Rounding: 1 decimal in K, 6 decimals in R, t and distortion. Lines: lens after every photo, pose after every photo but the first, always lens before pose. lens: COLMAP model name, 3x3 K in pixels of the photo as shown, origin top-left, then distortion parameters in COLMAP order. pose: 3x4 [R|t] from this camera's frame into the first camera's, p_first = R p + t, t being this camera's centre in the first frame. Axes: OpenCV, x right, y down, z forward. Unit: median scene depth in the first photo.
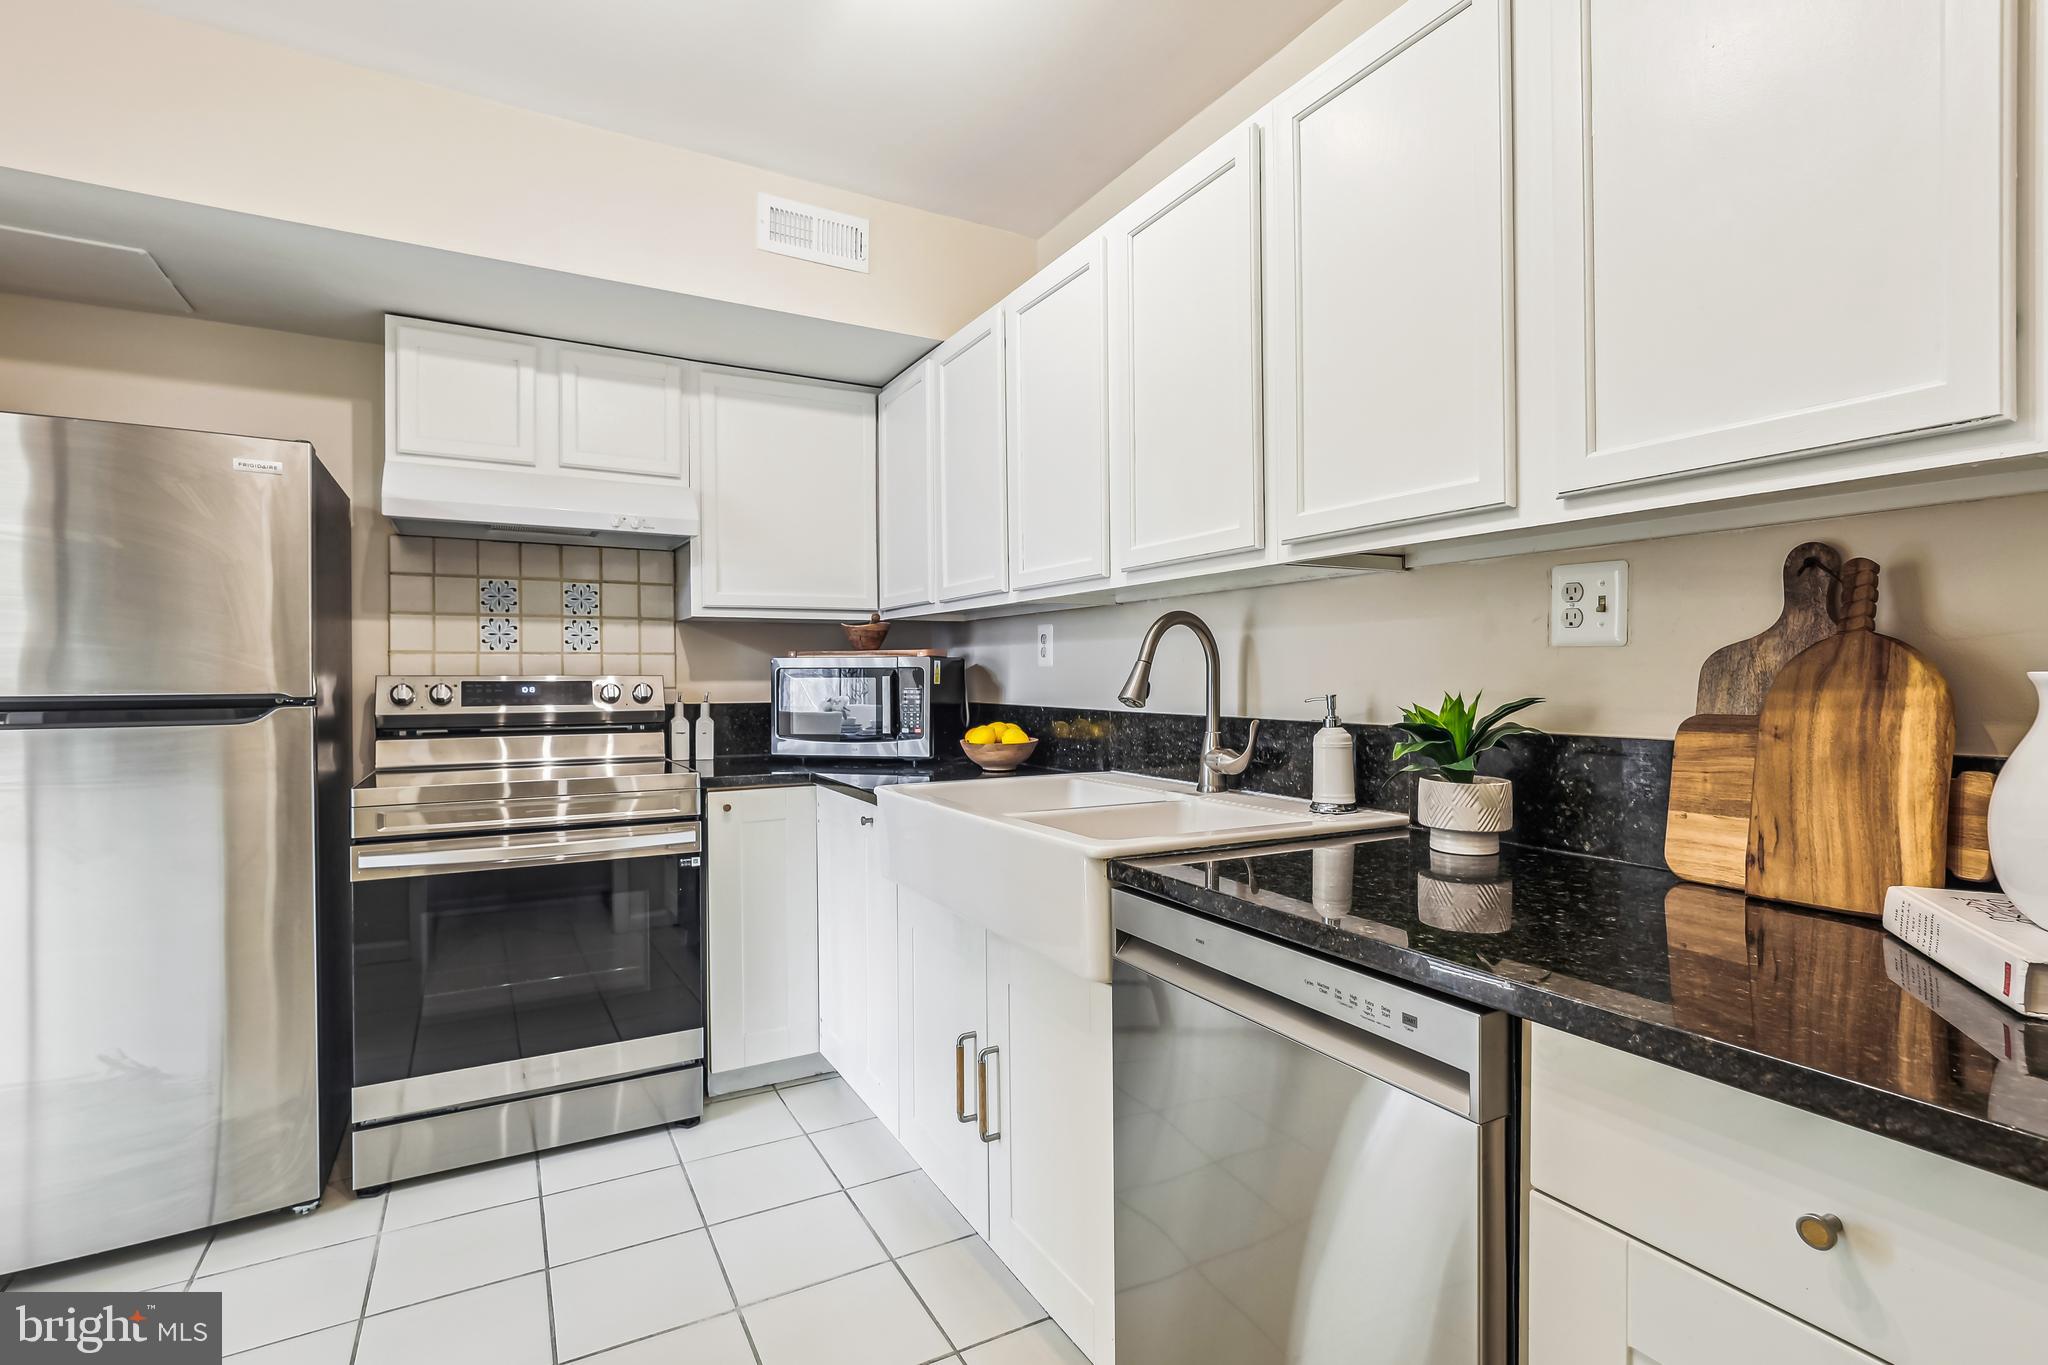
lens RADIAL K [[973.9, 0, 1019.2], [0, 973.9, 689.5], [0, 0, 1]] dist [-0.017923, 0.005370]
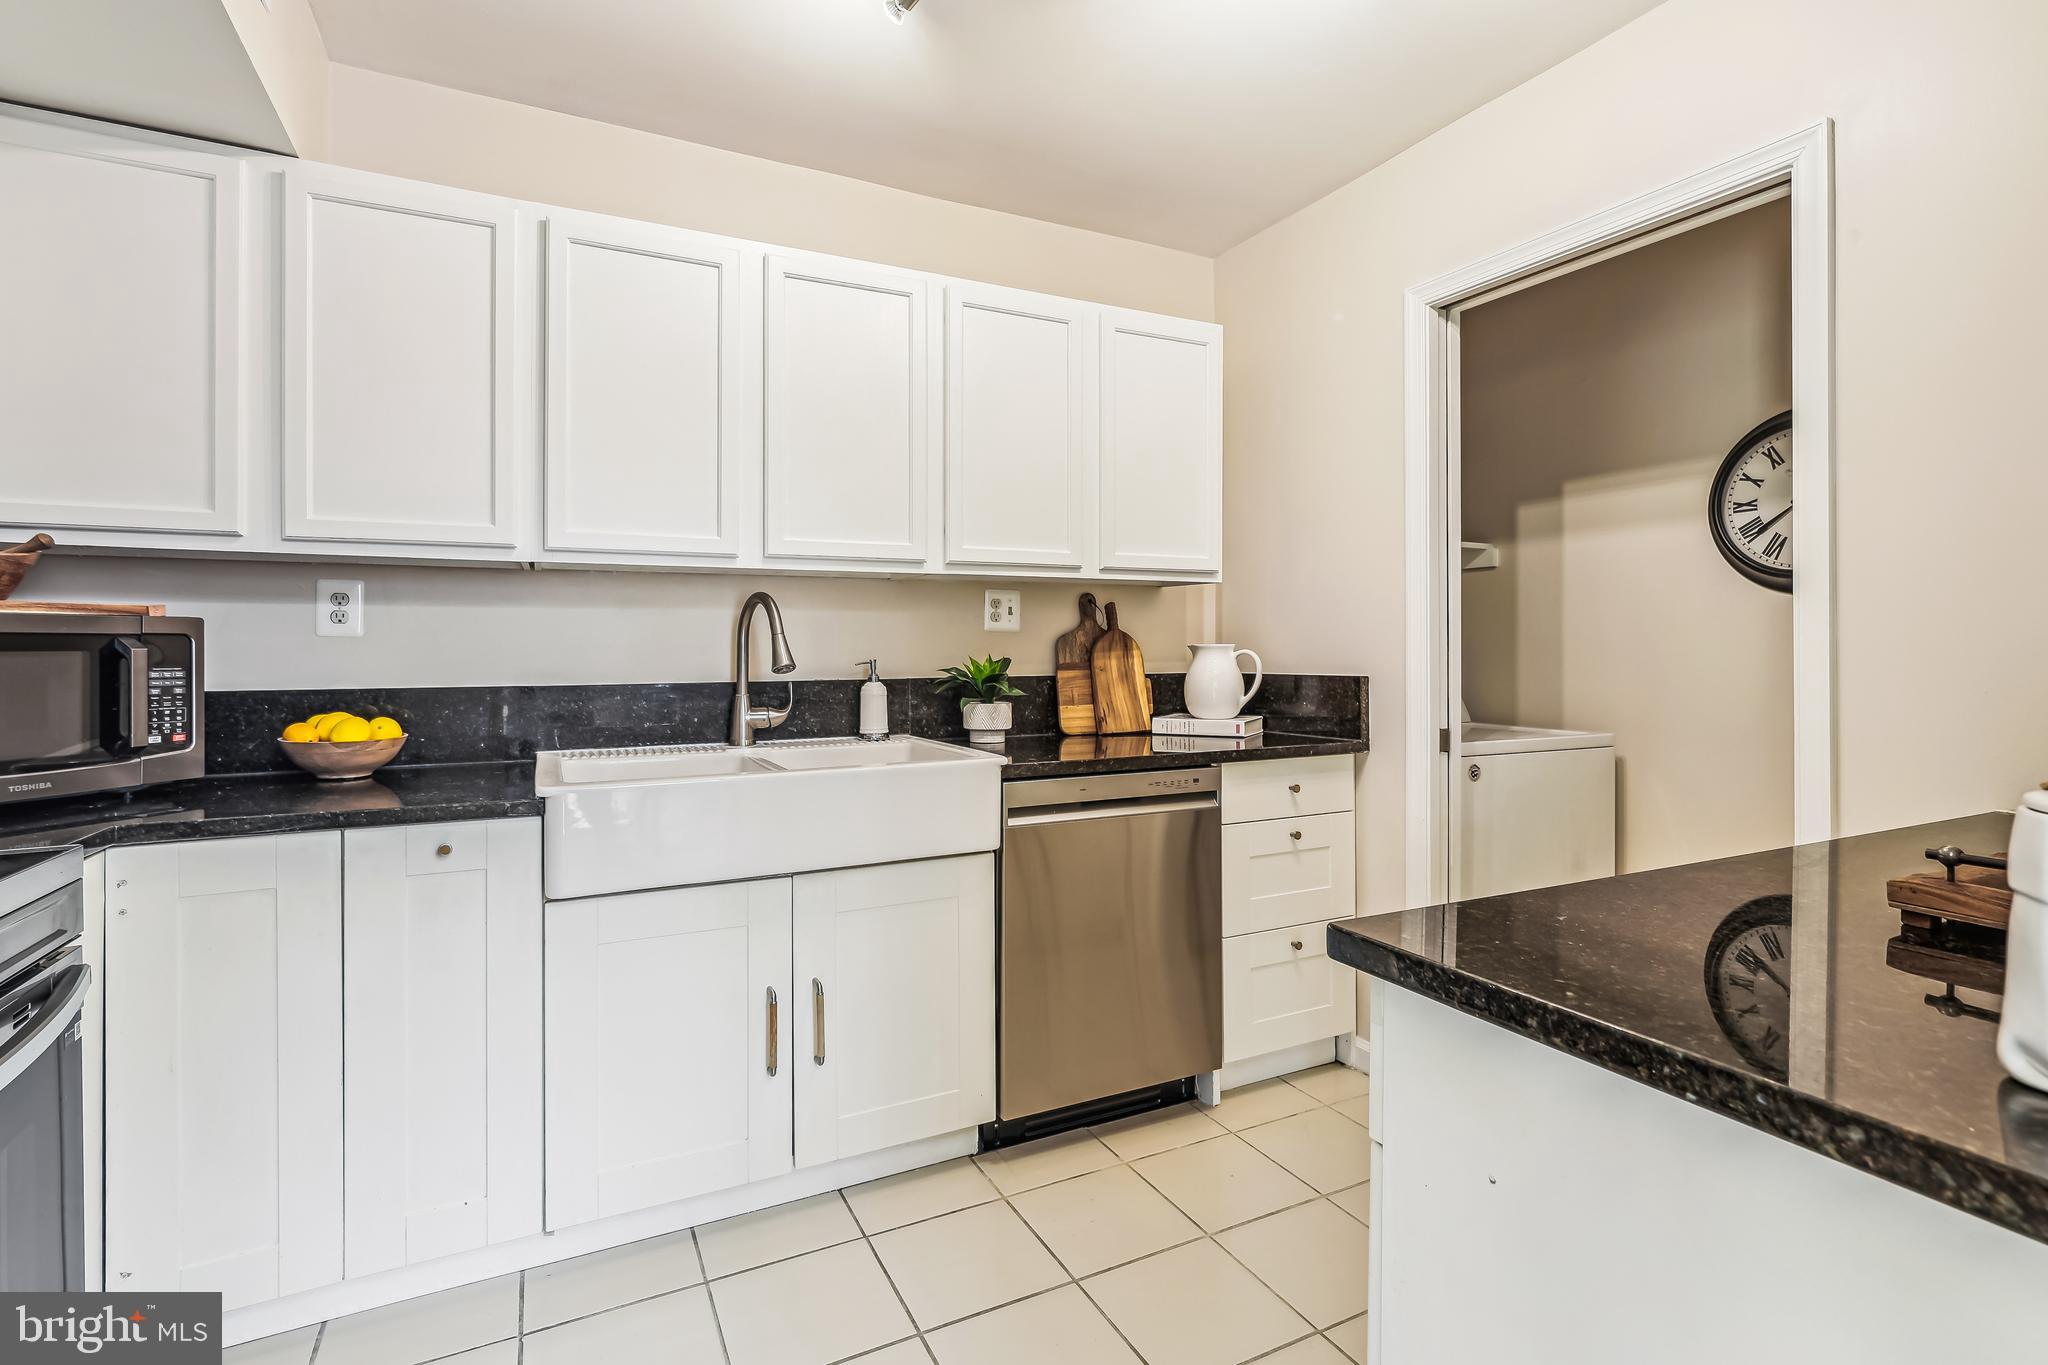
lens RADIAL K [[973.9, 0, 1036.1], [0, 973.9, 644.6], [0, 0, 1]] dist [-0.017923, 0.005370]
pose [[0.023091, 0.003311, 0.999728, -1.395608], [0.017495, 0.999840, -0.003715, -0.008999], [-0.999580, 0.017576, 0.023030, 0.876869]]
